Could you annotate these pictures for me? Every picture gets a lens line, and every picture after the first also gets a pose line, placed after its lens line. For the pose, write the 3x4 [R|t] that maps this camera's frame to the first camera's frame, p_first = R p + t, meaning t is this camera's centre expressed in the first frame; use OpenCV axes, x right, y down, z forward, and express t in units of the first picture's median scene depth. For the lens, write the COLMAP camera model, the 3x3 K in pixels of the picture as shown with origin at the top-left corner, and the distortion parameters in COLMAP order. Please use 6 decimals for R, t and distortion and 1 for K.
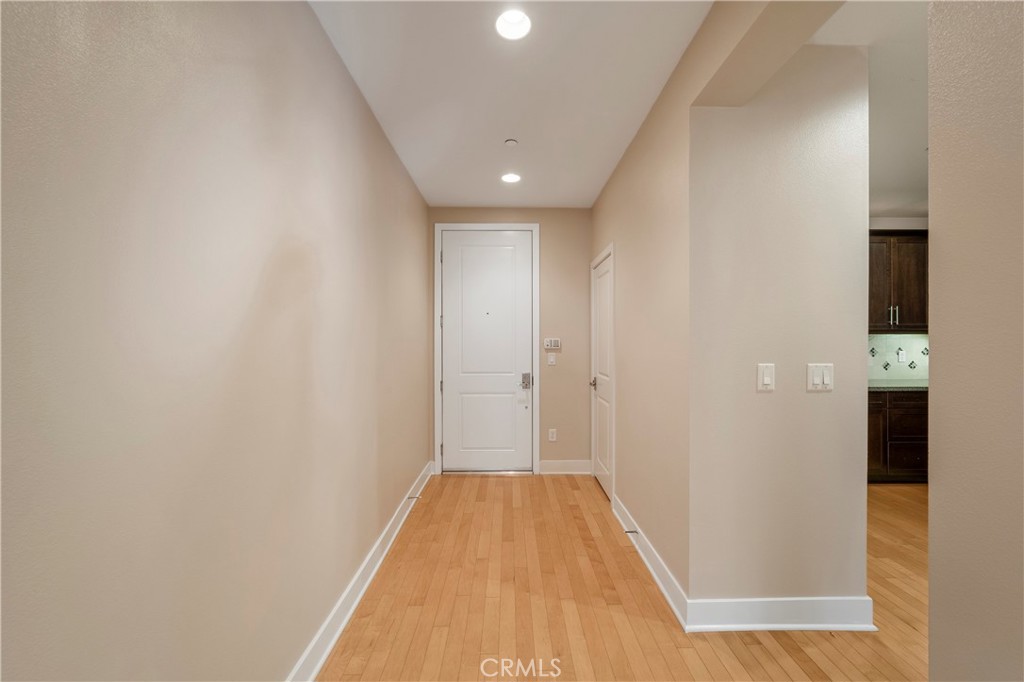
lens RADIAL K [[401.8, 0, 515.2], [0, 401.8, 340.8], [0, 0, 1]] dist [-0.000097, 0.000062]
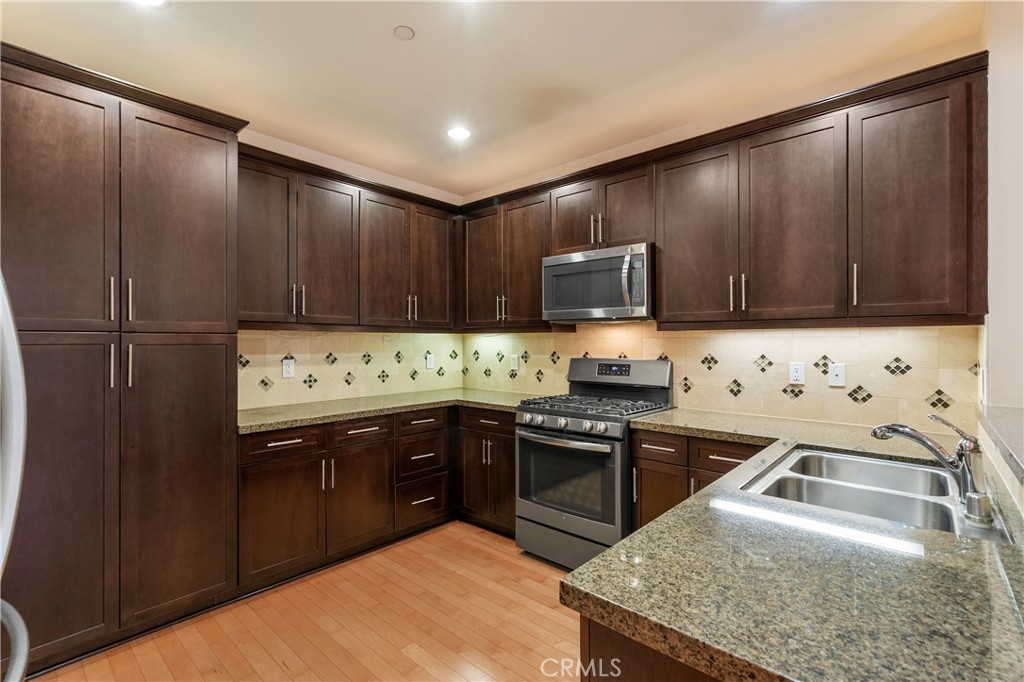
lens RADIAL K [[465.3, 0, 512.0], [0, 465.3, 341.0], [0, 0, 1]] dist [0.000246, 0.000146]
pose [[0.696901, -0.000878, 0.717166, 0.447241], [0.004437, 0.999985, -0.003088, 0.002365], [-0.717153, 0.005334, 0.696895, 0.261247]]
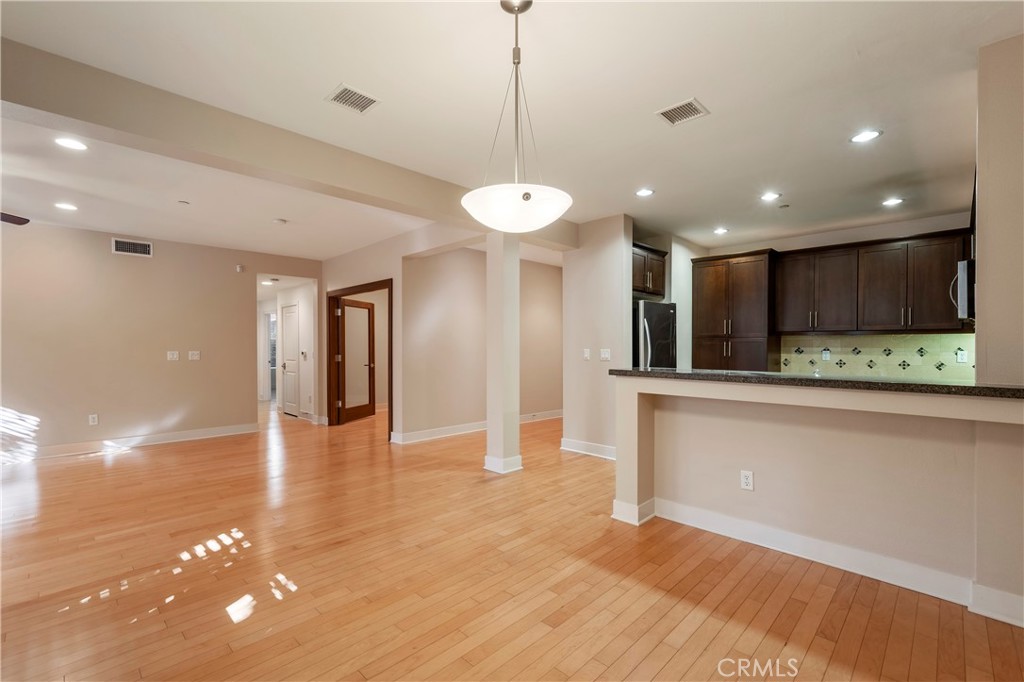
lens RADIAL K [[447.0, 0, 510.7], [0, 447.0, 343.0], [0, 0, 1]] dist [0.001257, -0.000076]
pose [[0.674875, -0.005807, -0.737909, 1.103700], [-0.003579, 0.999932, -0.011142, 0.023742], [0.737923, 0.010160, 0.674809, -0.579804]]
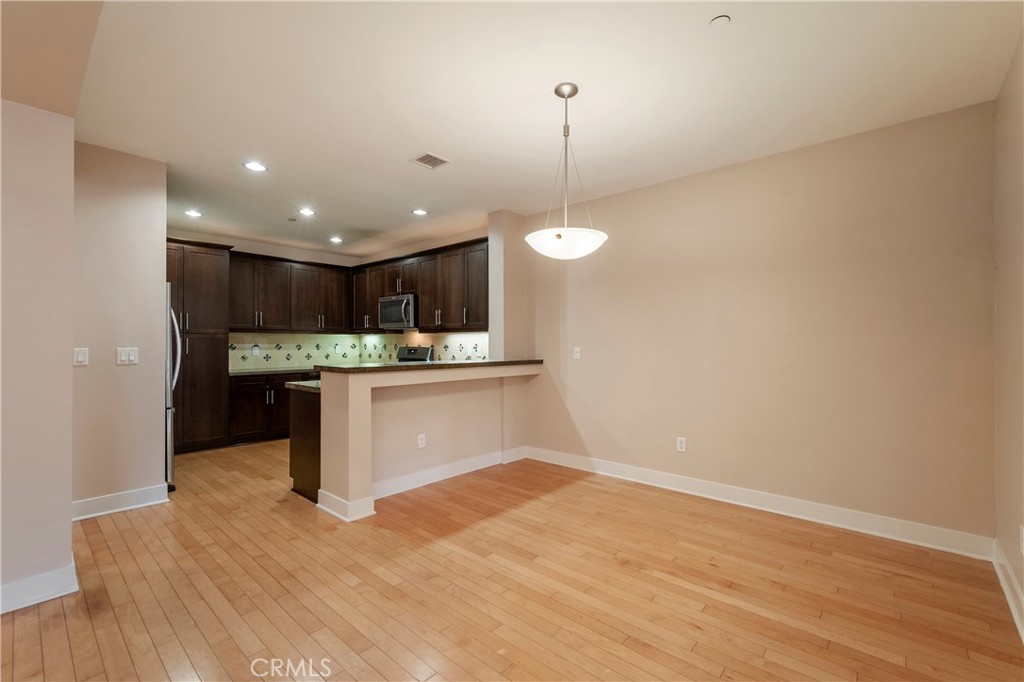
lens RADIAL K [[447.0, 0, 510.7], [0, 447.0, 343.0], [0, 0, 1]] dist [0.001257, -0.000076]
pose [[0.700654, -0.000945, 0.713501, 0.258296], [0.003094, 0.999994, -0.001714, 0.021164], [-0.713495, 0.003409, 0.700652, -0.641519]]
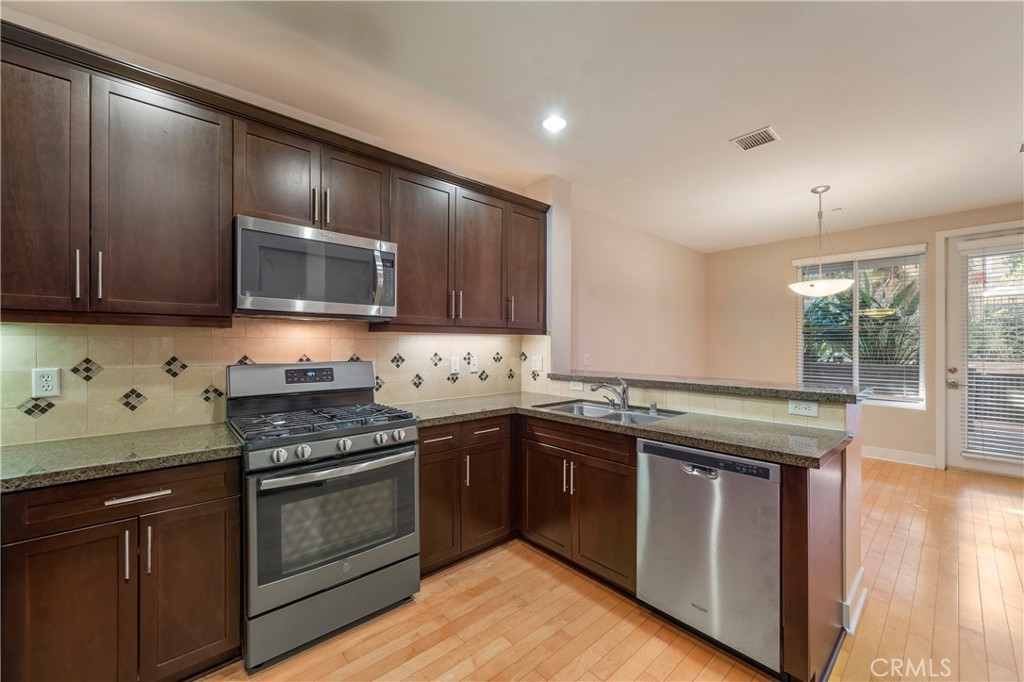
lens RADIAL K [[401.8, 0, 515.2], [0, 401.8, 340.8], [0, 0, 1]] dist [-0.000097, 0.000062]
pose [[-0.635789, 0.006663, 0.771834, 0.504429], [0.002599, 0.999976, -0.006492, 0.004360], [-0.771858, -0.002121, -0.635791, 0.813449]]
